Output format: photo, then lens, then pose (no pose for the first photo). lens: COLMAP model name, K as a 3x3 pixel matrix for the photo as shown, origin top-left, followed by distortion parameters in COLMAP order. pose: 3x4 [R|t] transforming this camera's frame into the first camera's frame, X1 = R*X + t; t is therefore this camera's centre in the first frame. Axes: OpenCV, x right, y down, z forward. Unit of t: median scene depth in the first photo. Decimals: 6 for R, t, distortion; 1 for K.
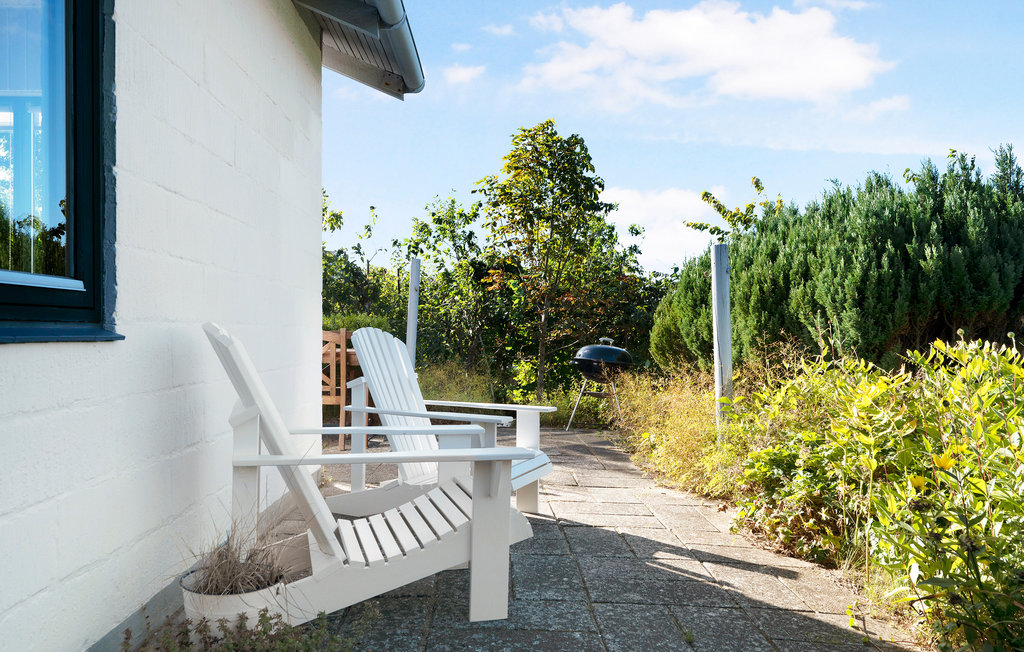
lens RADIAL K [[738.8, 0, 512.0], [0, 738.8, 326.0], [0, 0, 1]] dist [0.000805, 0.000364]
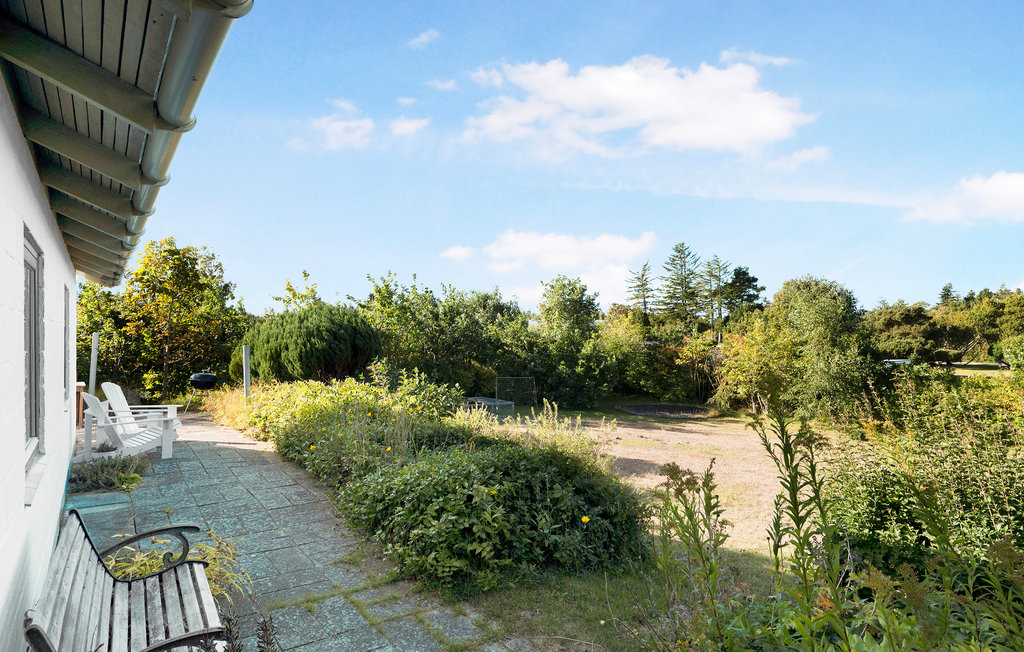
lens RADIAL K [[557.2, 0, 512.0], [0, 557.2, 326.0], [0, 0, 1]] dist [0.000321, 0.000180]
pose [[0.817486, -0.003024, 0.575941, -0.120269], [0.004023, 0.999992, -0.000460, -0.162861], [-0.575935, 0.002693, 0.817491, -1.303754]]
